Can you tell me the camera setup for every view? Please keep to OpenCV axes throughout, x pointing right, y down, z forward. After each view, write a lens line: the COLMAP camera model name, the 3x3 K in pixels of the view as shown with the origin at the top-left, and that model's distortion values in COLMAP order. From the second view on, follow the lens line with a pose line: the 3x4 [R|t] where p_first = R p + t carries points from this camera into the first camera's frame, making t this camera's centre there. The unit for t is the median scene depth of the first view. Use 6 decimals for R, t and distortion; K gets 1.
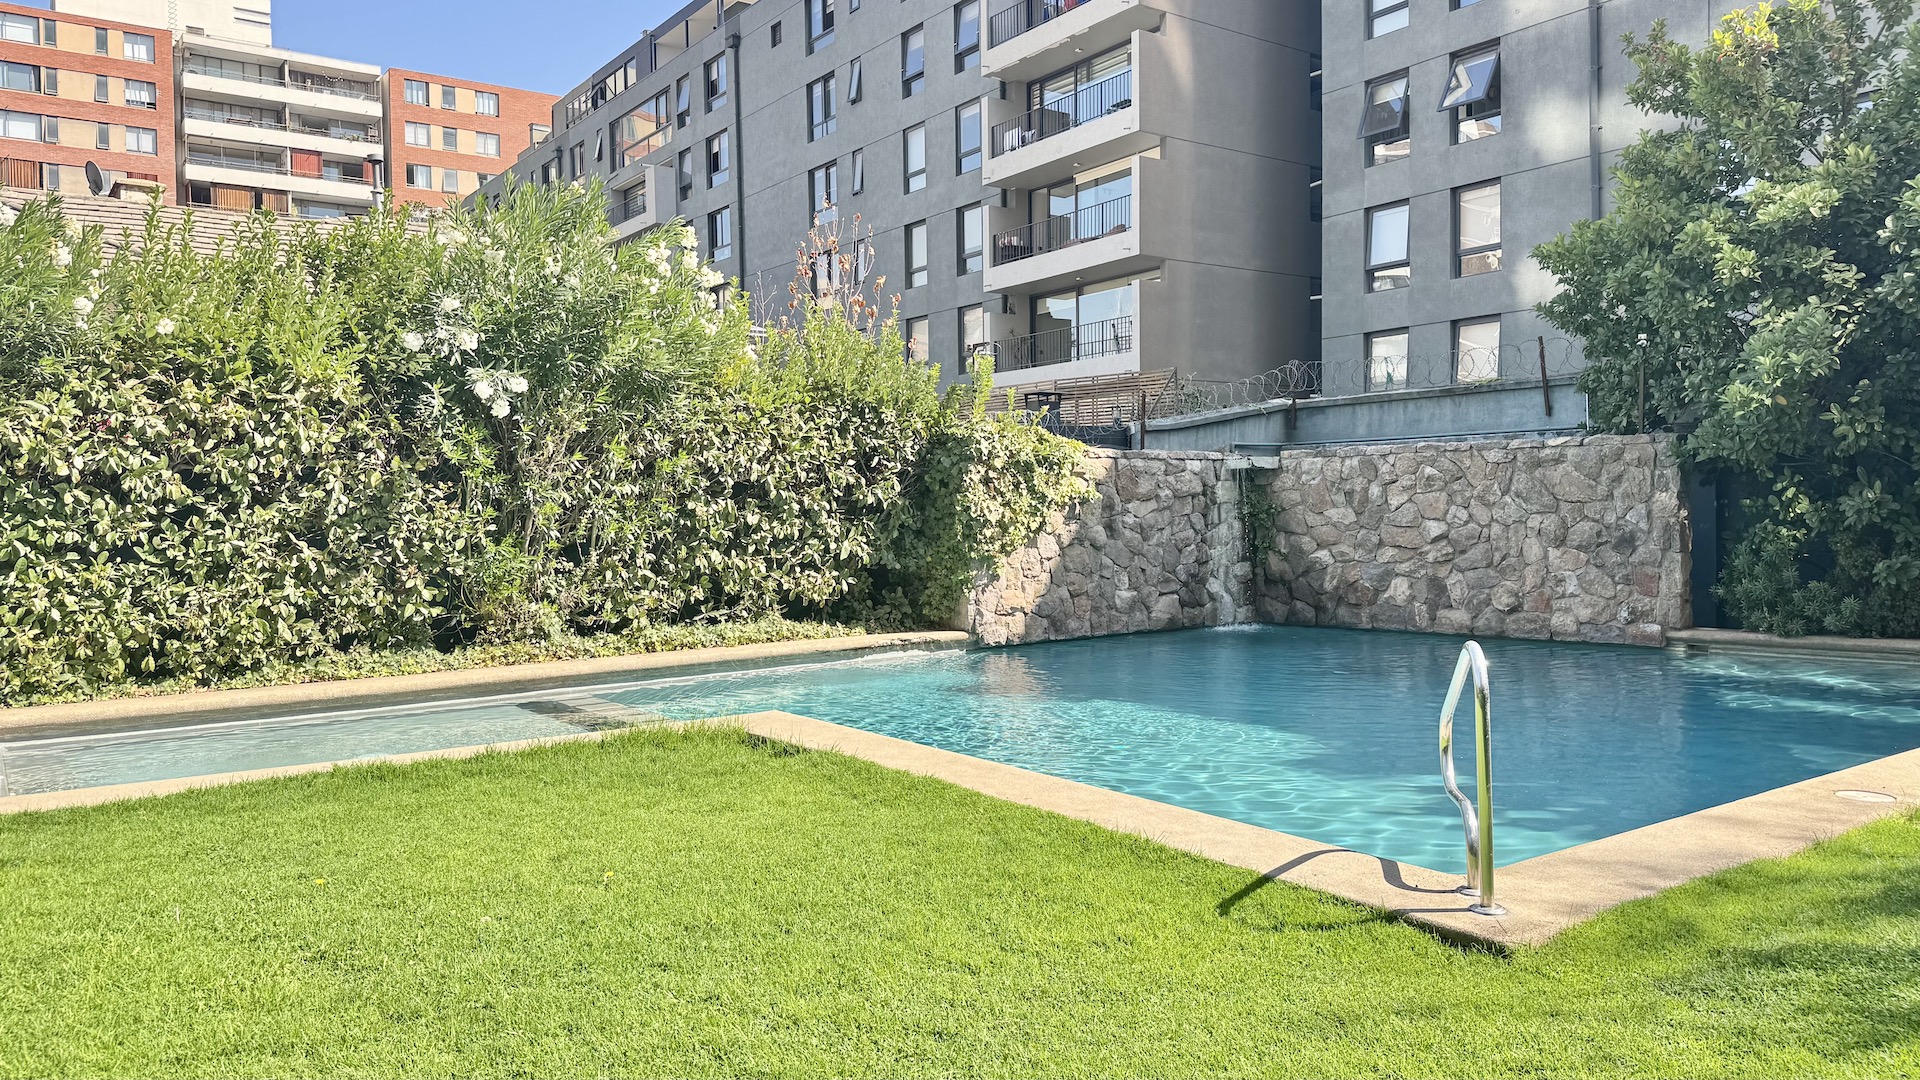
lens RADIAL K [[1345.9, 0, 959.7], [0, 1345.9, 535.8], [0, 0, 1]] dist [0.039401, -0.001120]
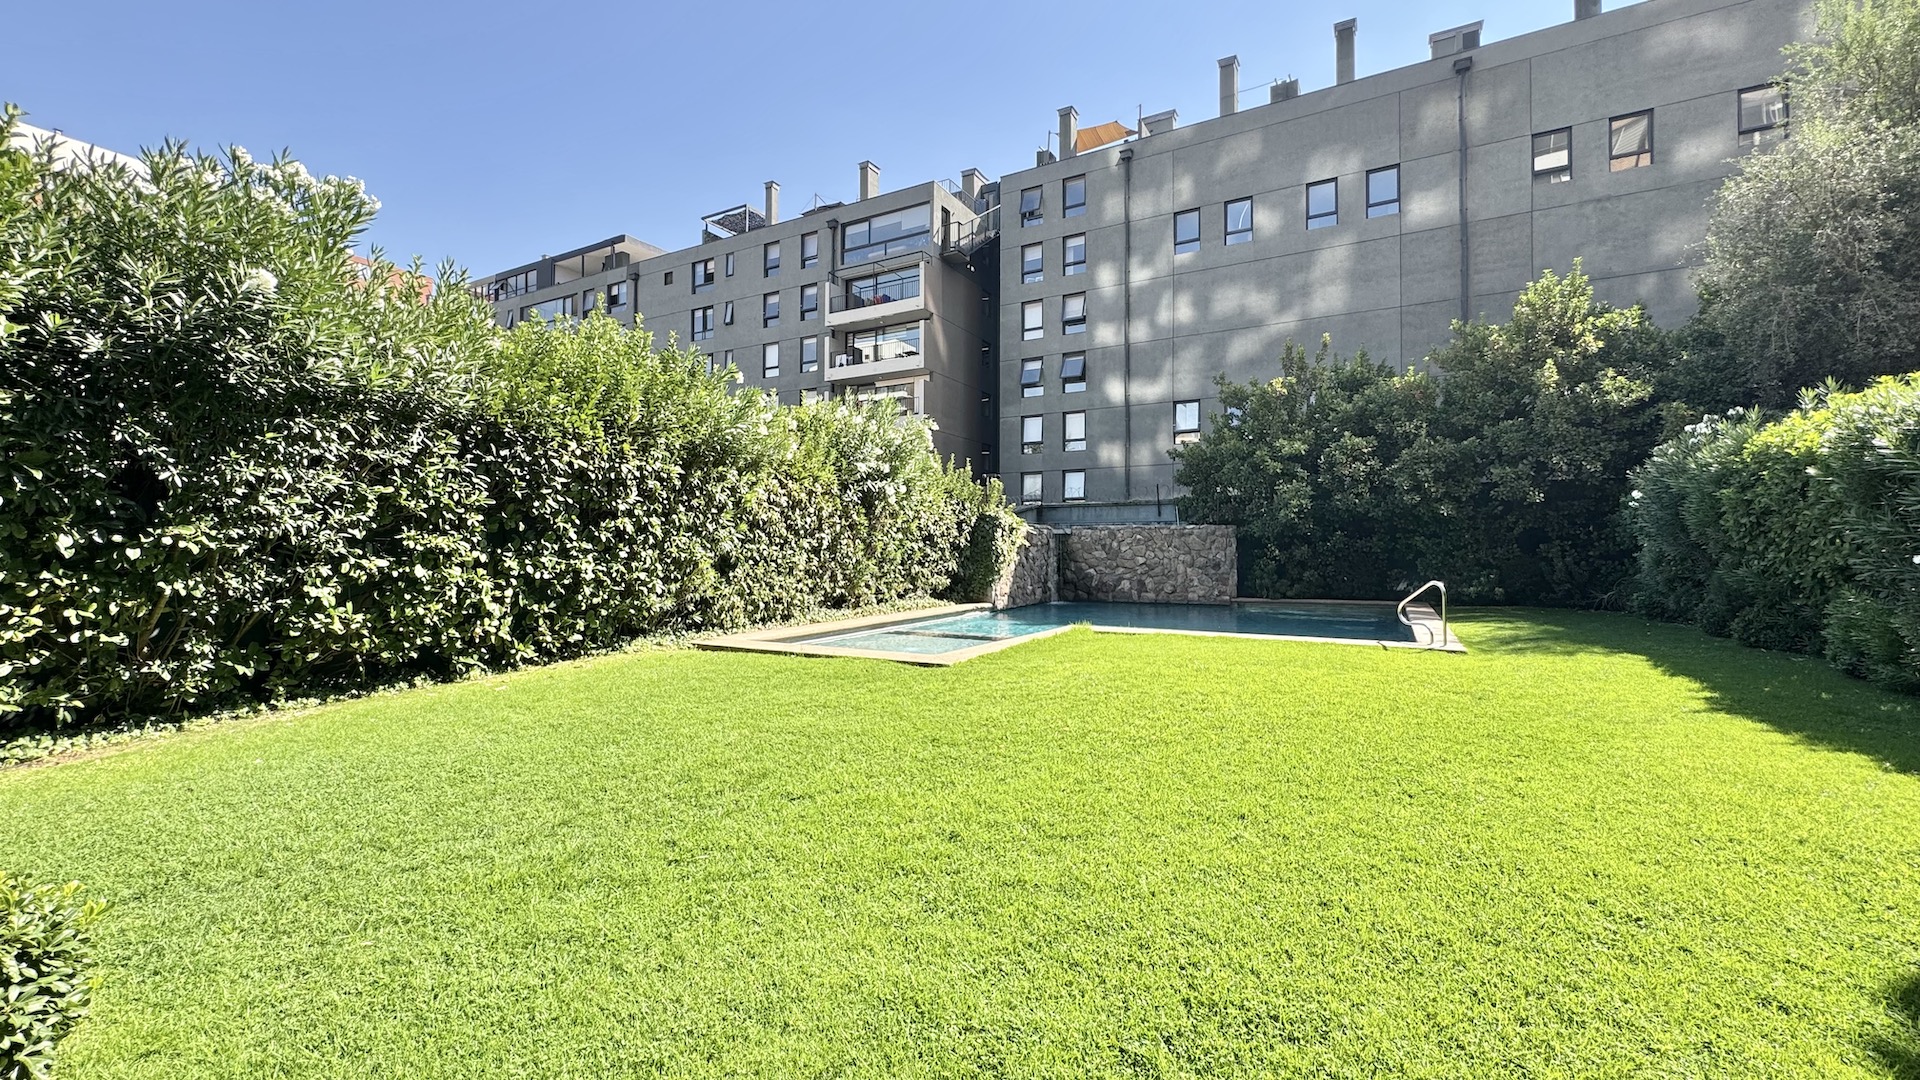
lens RADIAL K [[765.4, 0, 958.8], [0, 765.4, 548.2], [0, 0, 1]] dist [-0.003822, -0.000048]
pose [[0.901592, 0.018431, 0.432194, -0.585862], [-0.006021, 0.999530, -0.030064, 0.018071], [-0.432545, 0.024504, 0.901279, -0.121728]]
